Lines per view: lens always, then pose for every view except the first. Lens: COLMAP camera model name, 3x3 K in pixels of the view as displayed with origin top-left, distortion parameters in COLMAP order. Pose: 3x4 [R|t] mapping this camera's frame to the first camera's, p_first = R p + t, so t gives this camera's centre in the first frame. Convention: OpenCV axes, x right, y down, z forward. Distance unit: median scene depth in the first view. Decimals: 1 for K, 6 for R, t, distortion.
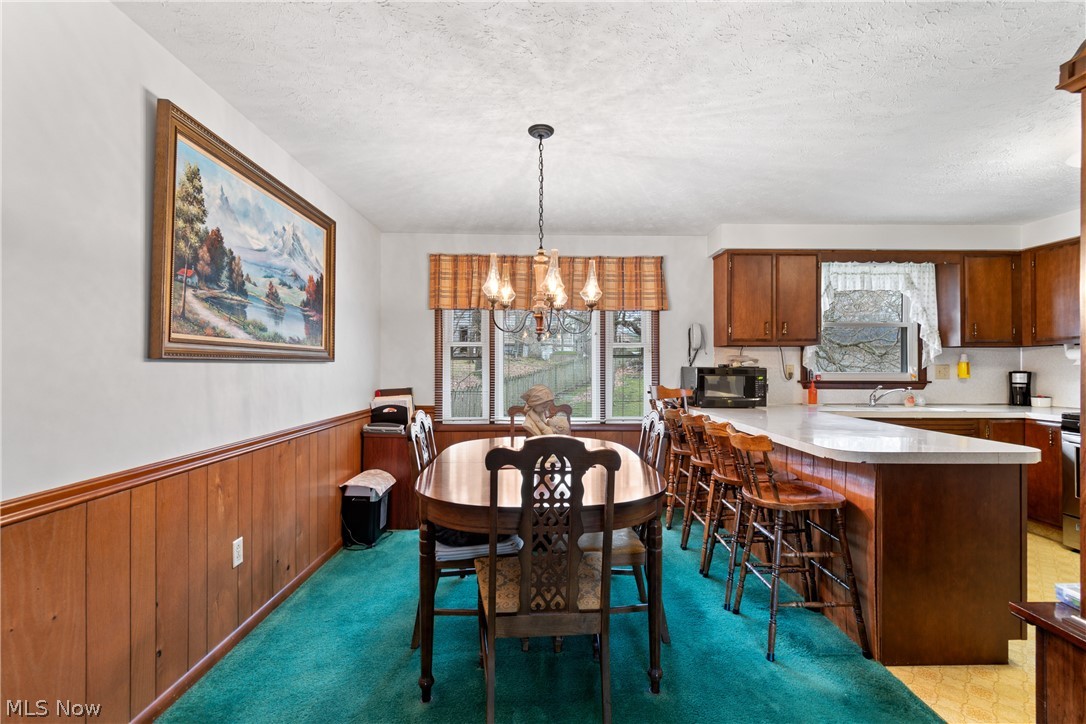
lens RADIAL K [[480.0, 0, 555.4], [0, 480.0, 364.4], [0, 0, 1]] dist [0.002381, -0.000019]
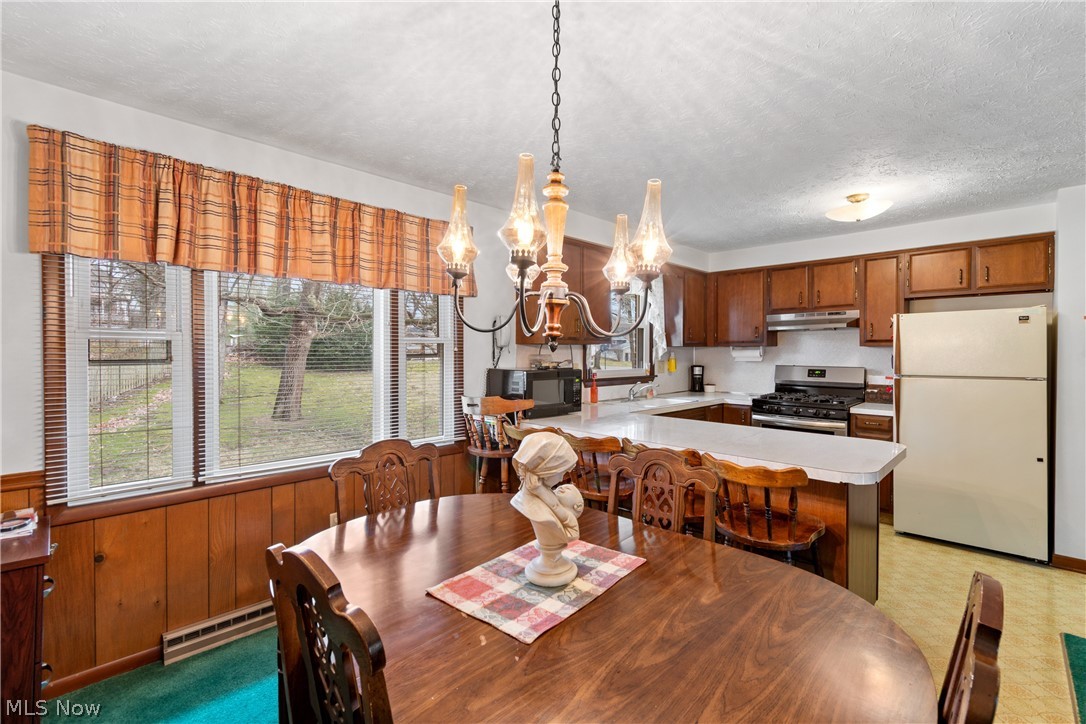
lens RADIAL K [[477.7, 0, 552.5], [0, 477.7, 356.0], [0, 0, 1]] dist [0.000130, -0.001097]
pose [[0.712358, -0.007378, 0.701777, -0.231148], [-0.002737, 0.999908, 0.013291, -0.028352], [-0.701811, -0.011389, 0.712272, 0.367373]]
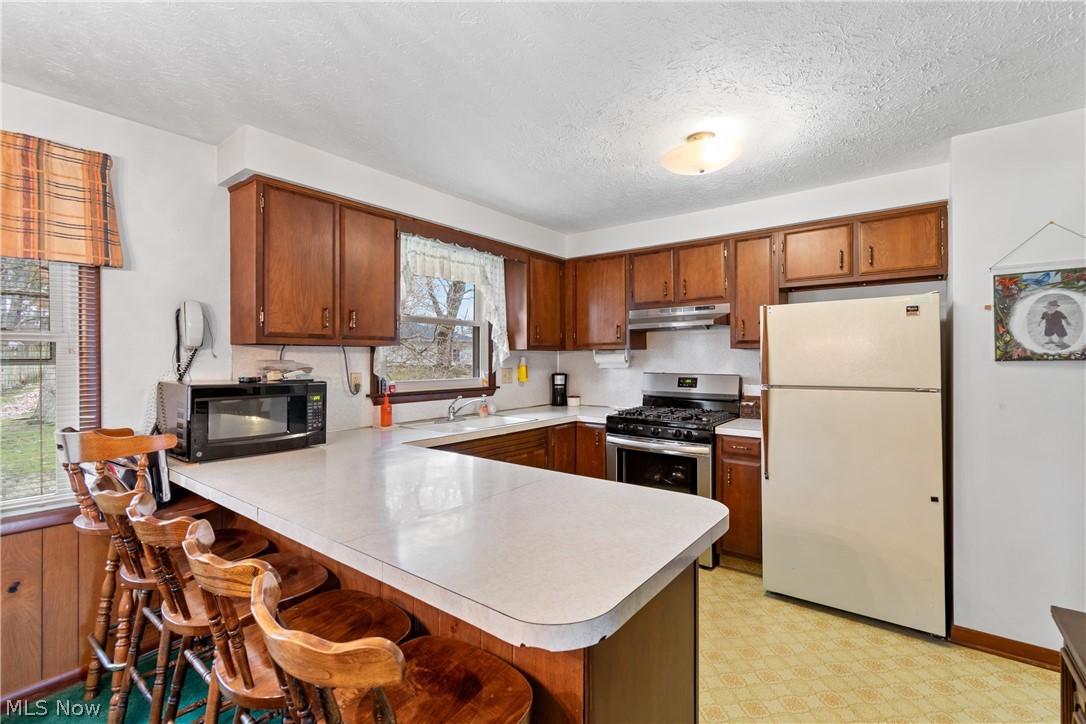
lens RADIAL K [[477.7, 0, 552.5], [0, 477.7, 356.0], [0, 0, 1]] dist [0.000130, -0.001097]
pose [[0.624342, 0.001377, 0.781150, 0.130816], [-0.000627, 0.999999, -0.001261, -0.023577], [-0.781151, 0.000297, 0.624342, 0.362027]]
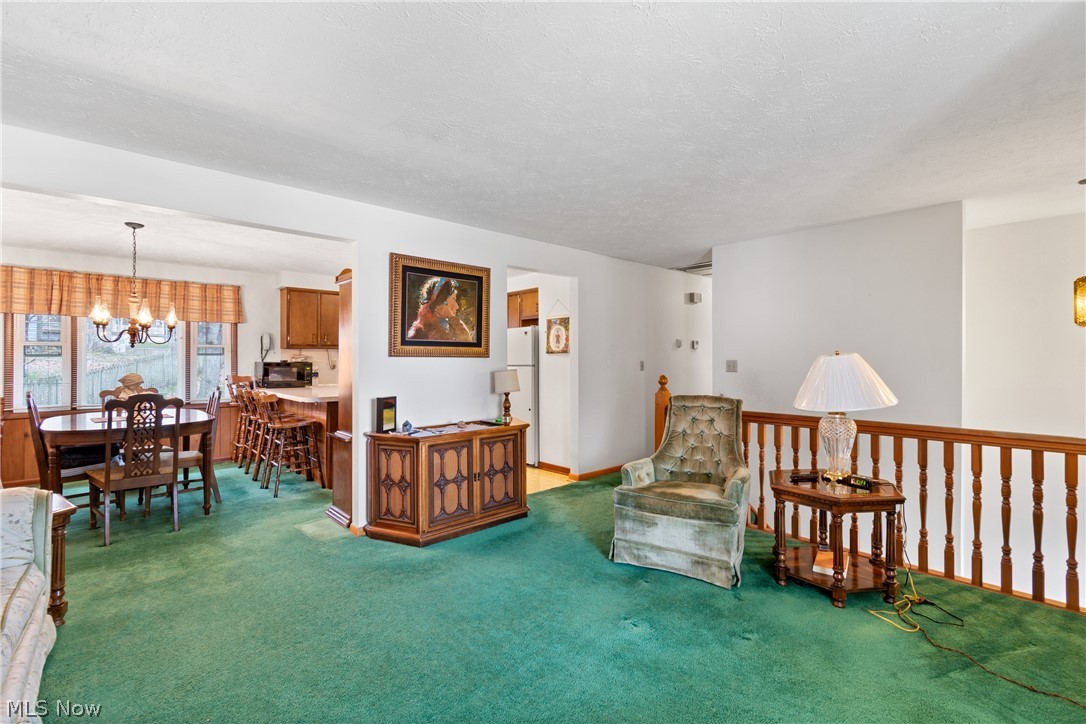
lens RADIAL K [[477.7, 0, 552.5], [0, 477.7, 356.0], [0, 0, 1]] dist [0.000130, -0.001097]
pose [[0.752960, 0.001904, 0.658063, -0.015403], [0.000388, 0.999994, -0.003337, -0.007456], [-0.658066, 0.002768, 0.752955, -0.730570]]
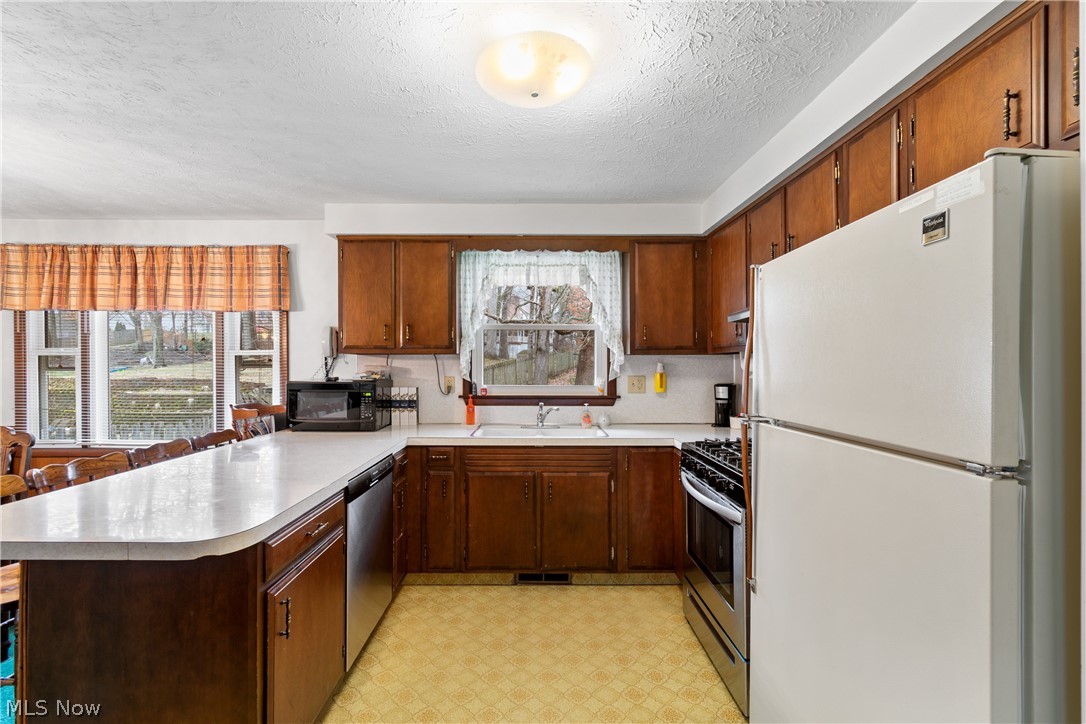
lens RADIAL K [[486.2, 0, 540.6], [0, 486.2, 365.9], [0, 0, 1]] dist [0.001793, -0.000263]
pose [[0.999900, -0.001607, -0.014079, 0.691748], [0.001692, 0.999980, 0.006046, -0.022992], [0.014069, -0.006069, 0.999883, 0.176894]]
